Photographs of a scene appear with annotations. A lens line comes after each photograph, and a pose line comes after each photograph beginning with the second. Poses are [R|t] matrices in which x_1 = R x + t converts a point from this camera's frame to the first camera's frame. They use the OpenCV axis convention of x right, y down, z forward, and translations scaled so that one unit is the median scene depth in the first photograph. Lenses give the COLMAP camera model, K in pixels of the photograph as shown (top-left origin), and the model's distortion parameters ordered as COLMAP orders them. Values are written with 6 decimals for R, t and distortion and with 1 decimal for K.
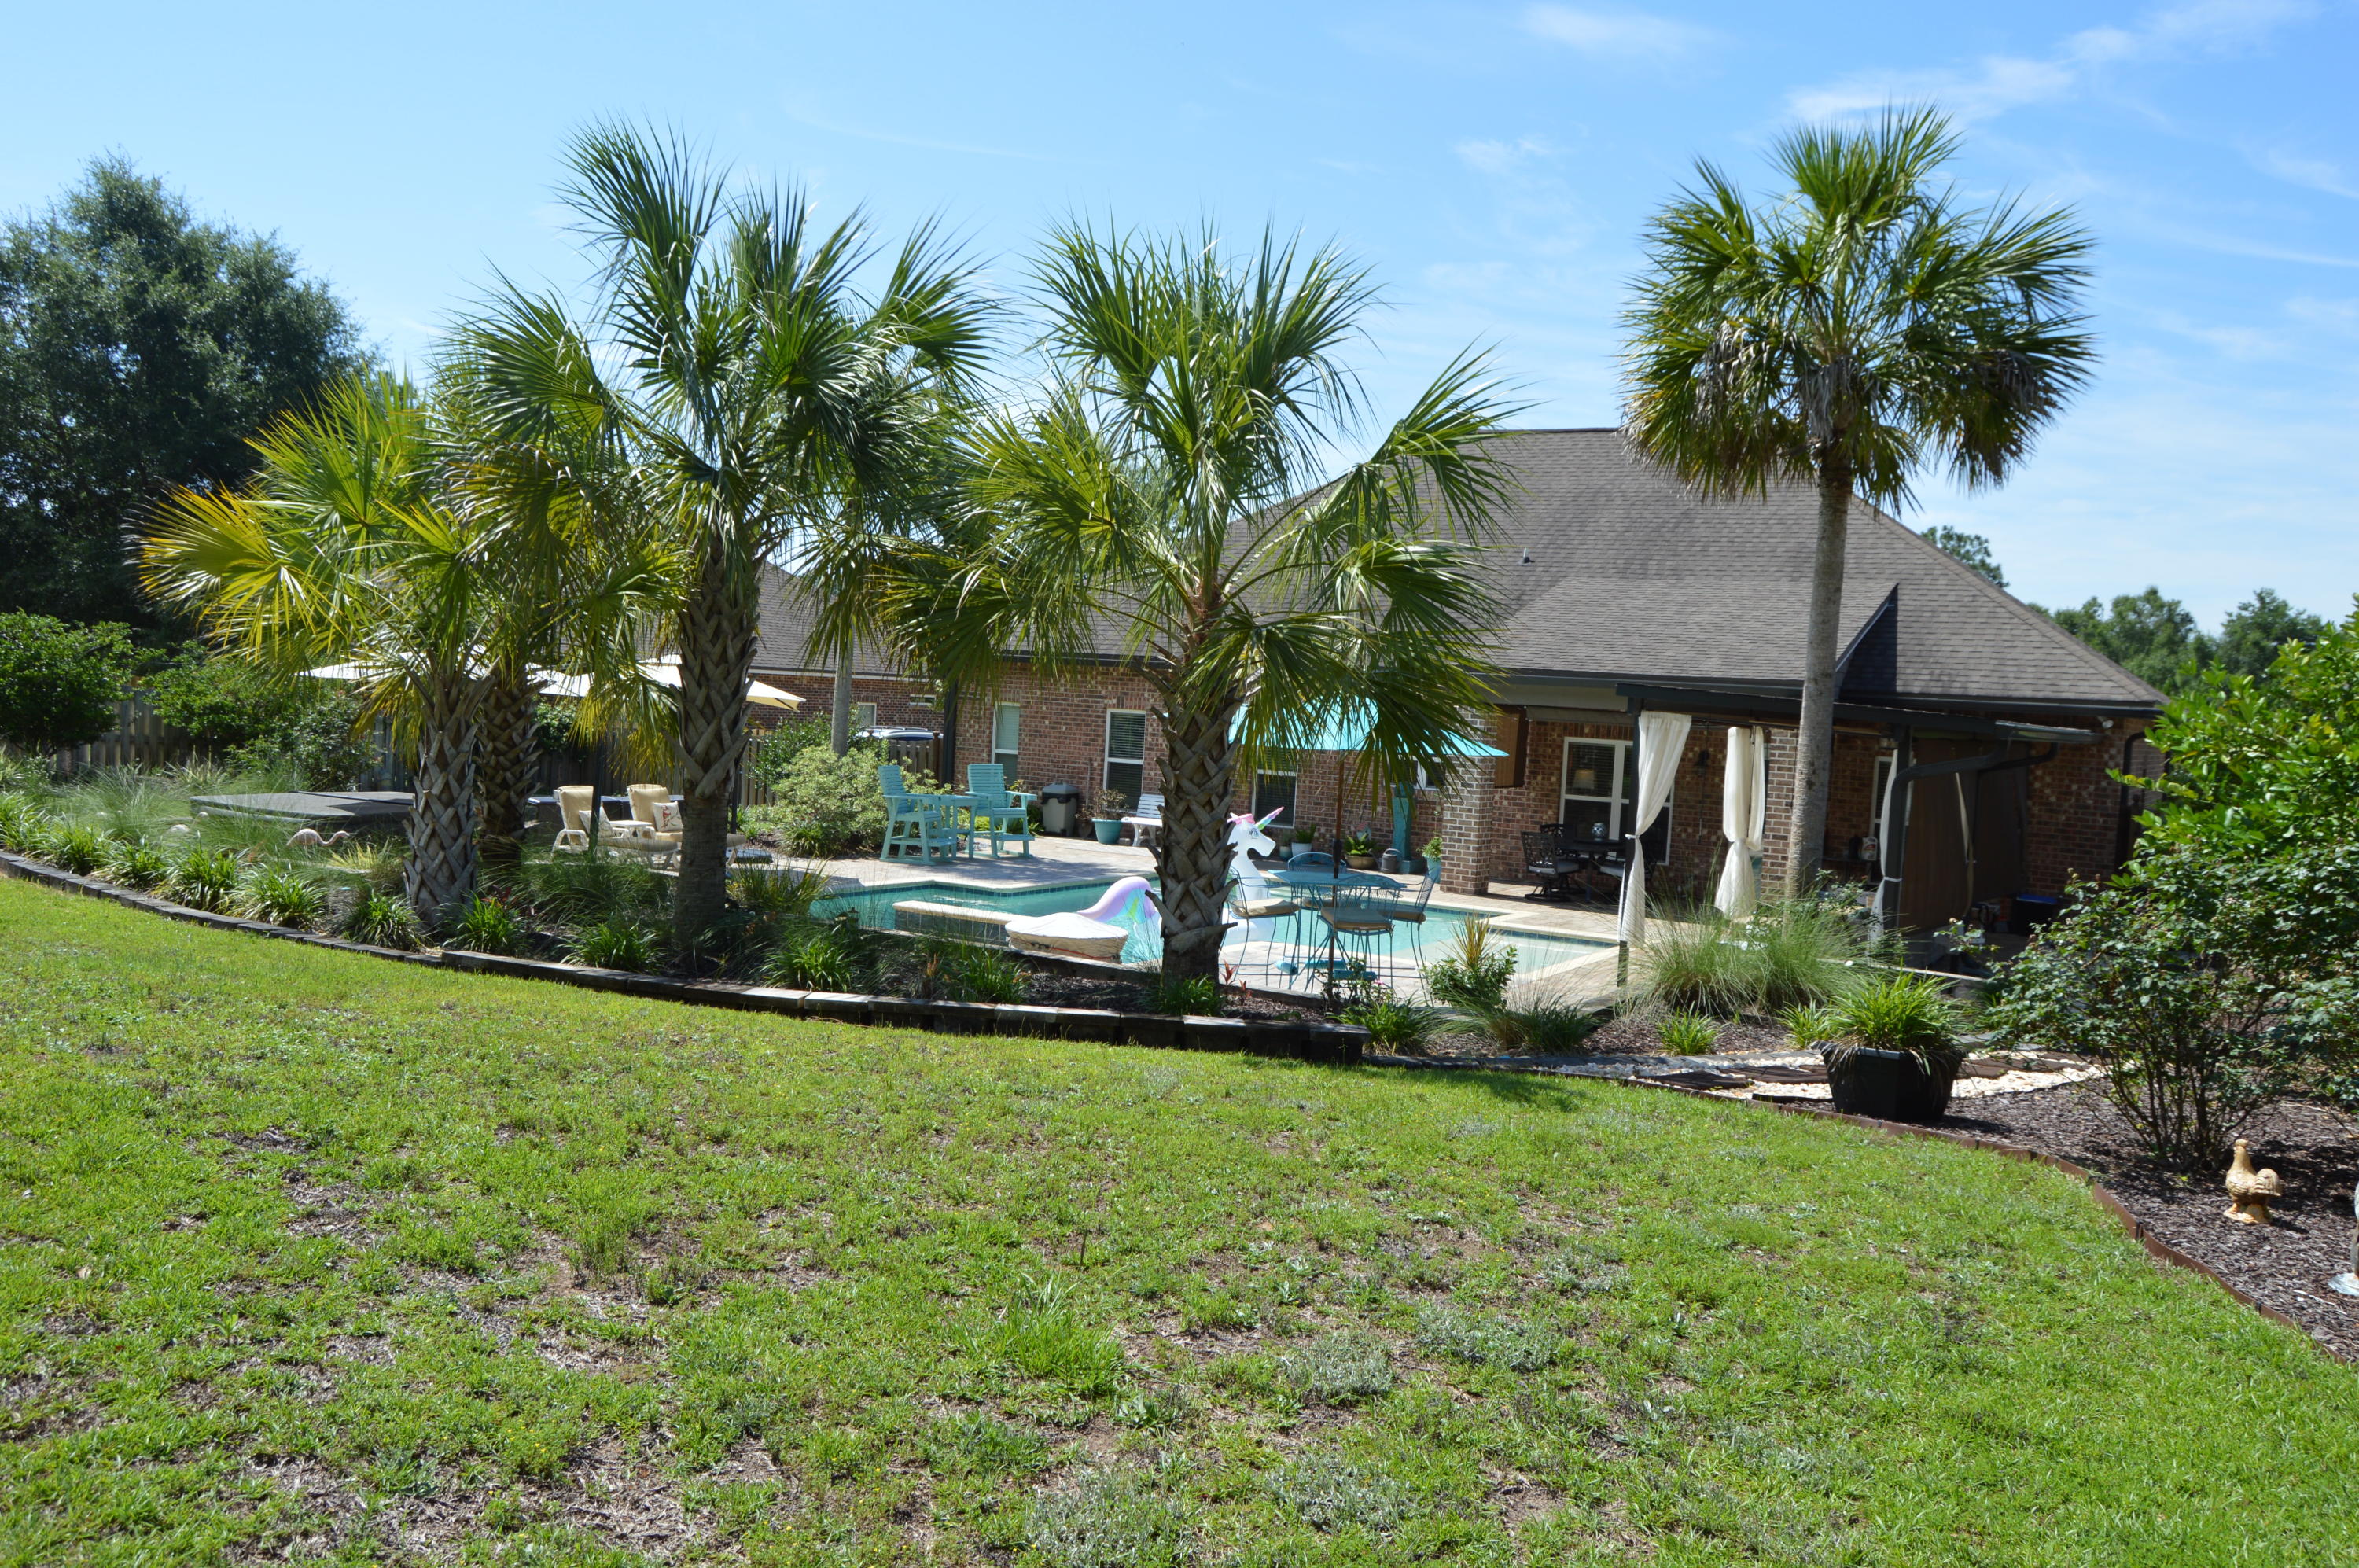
lens RADIAL K [[1859.7, 0, 1186.2], [0, 1859.7, 777.9], [0, 0, 1]] dist [-0.012351, 0.006312]
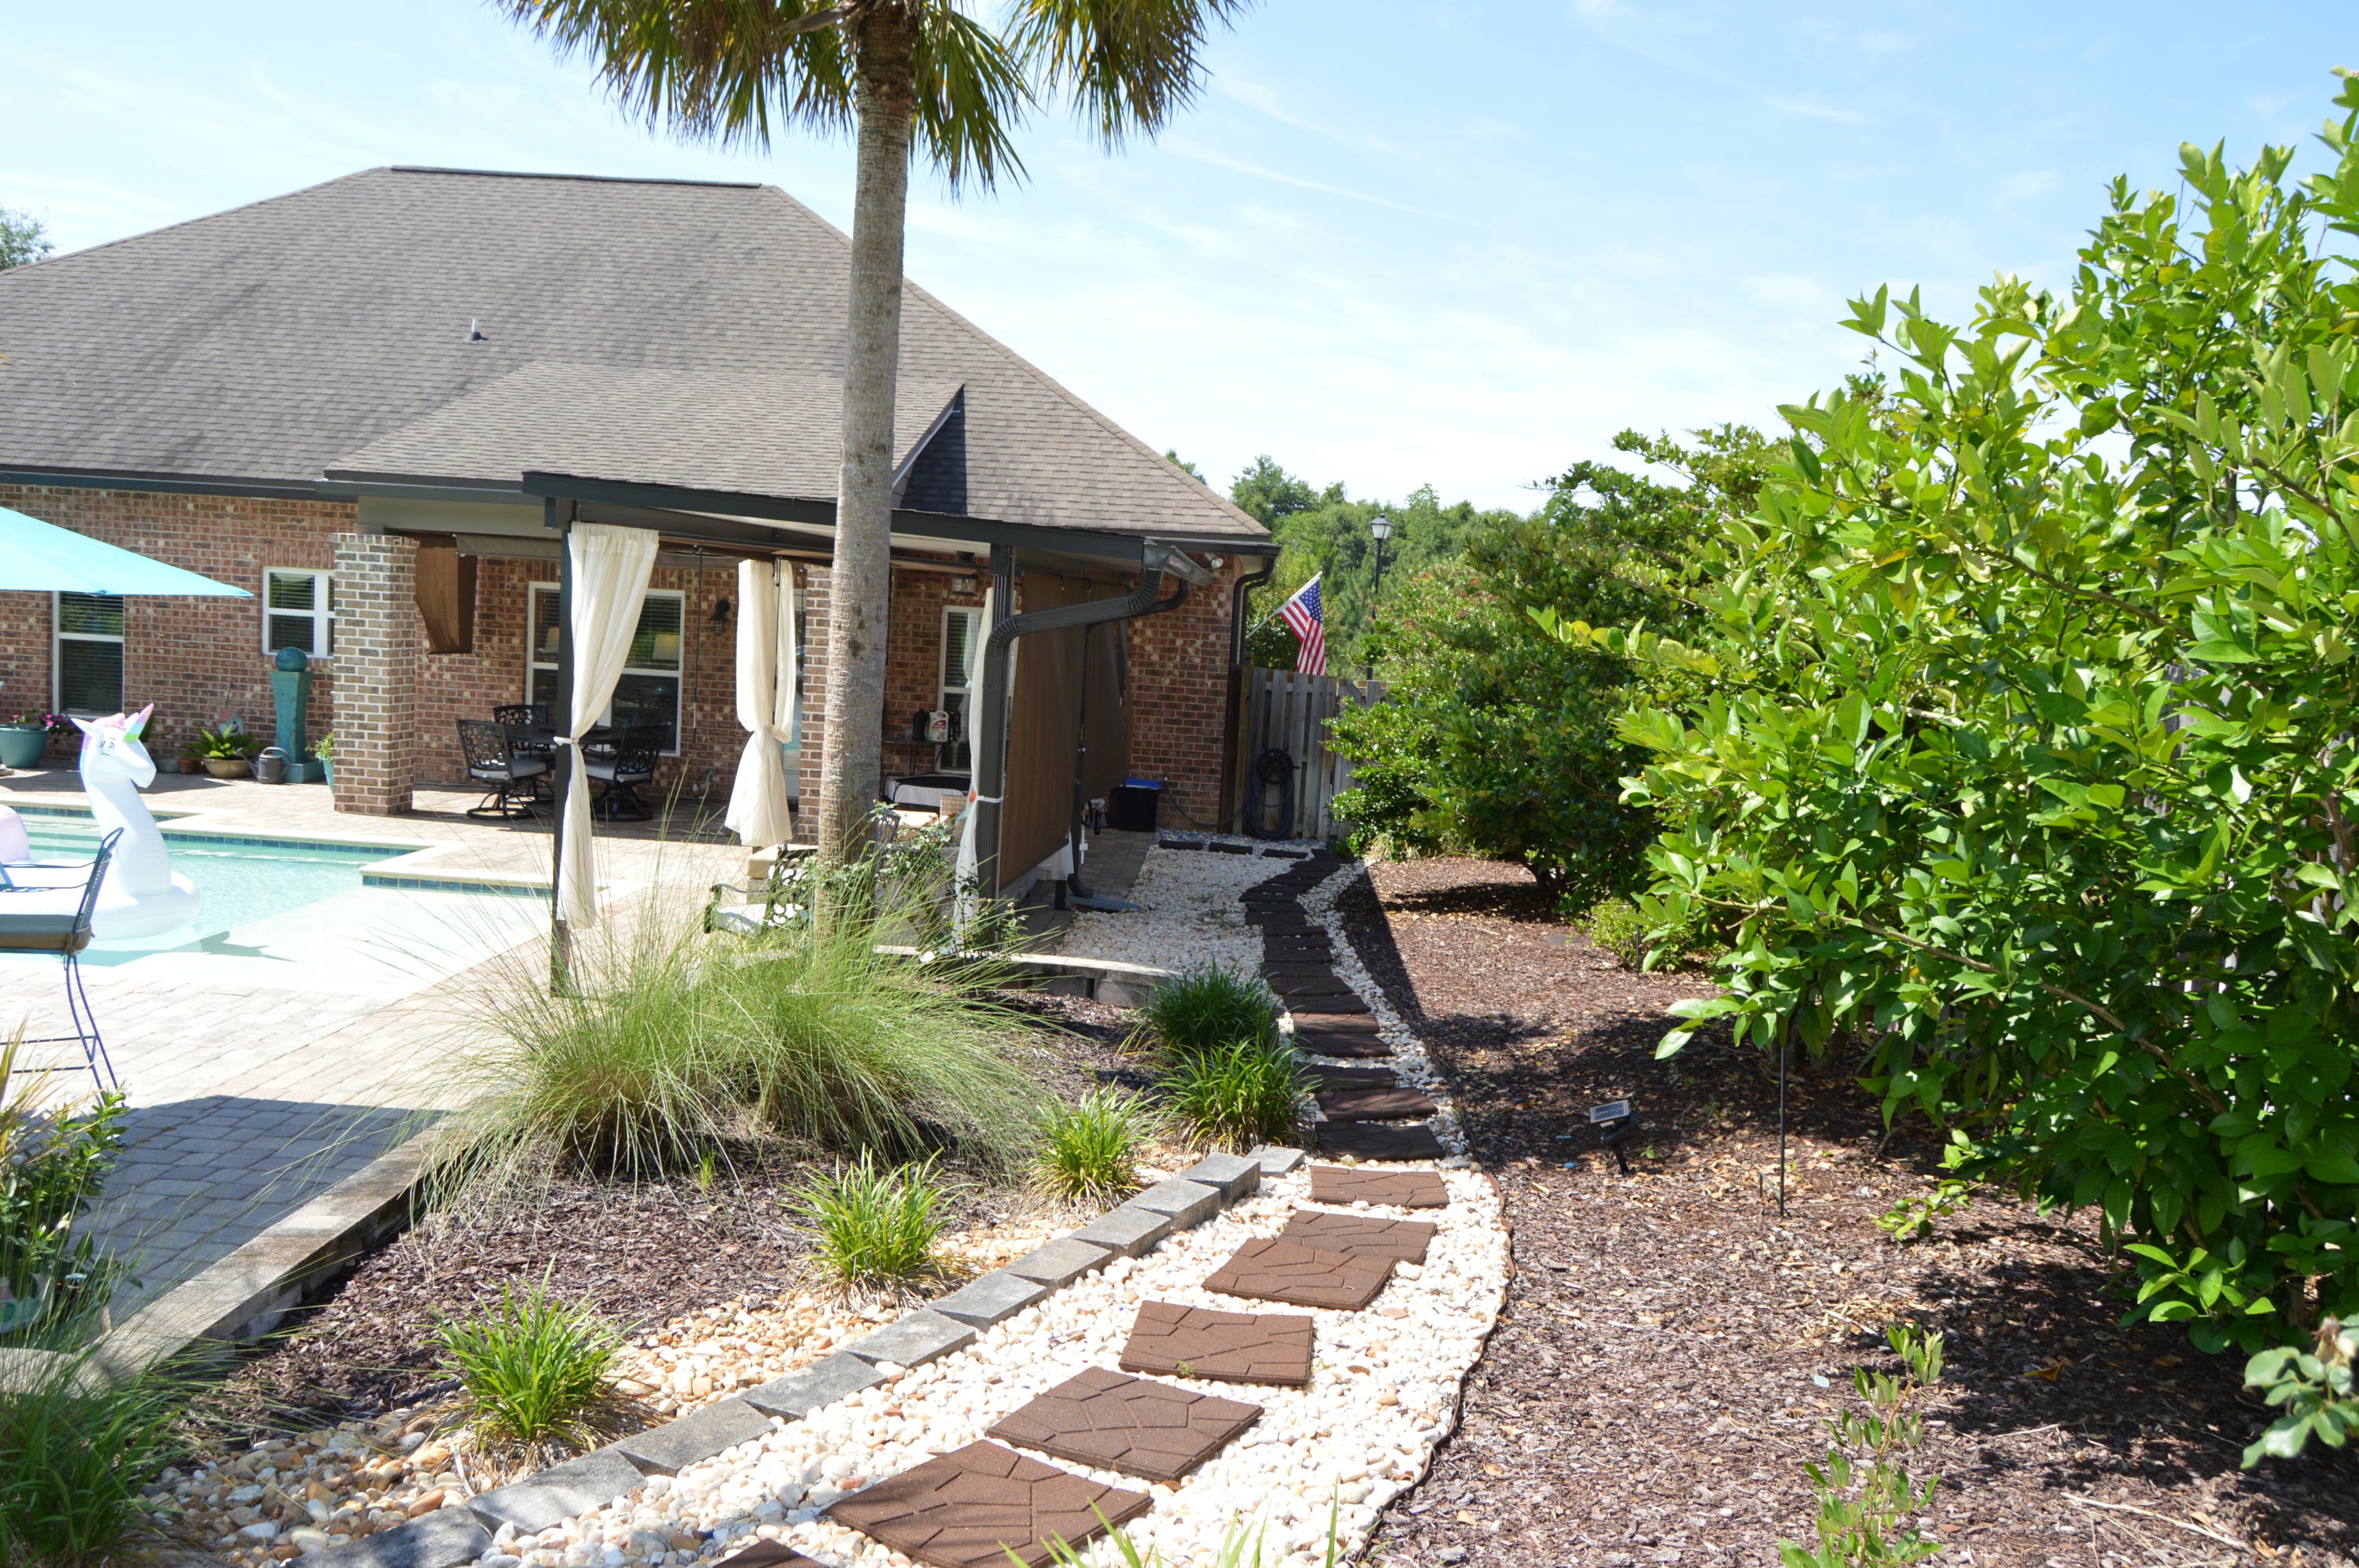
lens RADIAL K [[1859.7, 0, 1186.5], [0, 1859.7, 770.7], [0, 0, 1]] dist [-0.012351, 0.006312]
pose [[0.880492, -0.046961, 0.471729, 0.094482], [0.012666, 0.997057, 0.075616, -0.000491], [-0.473892, -0.060604, 0.878495, 0.274098]]
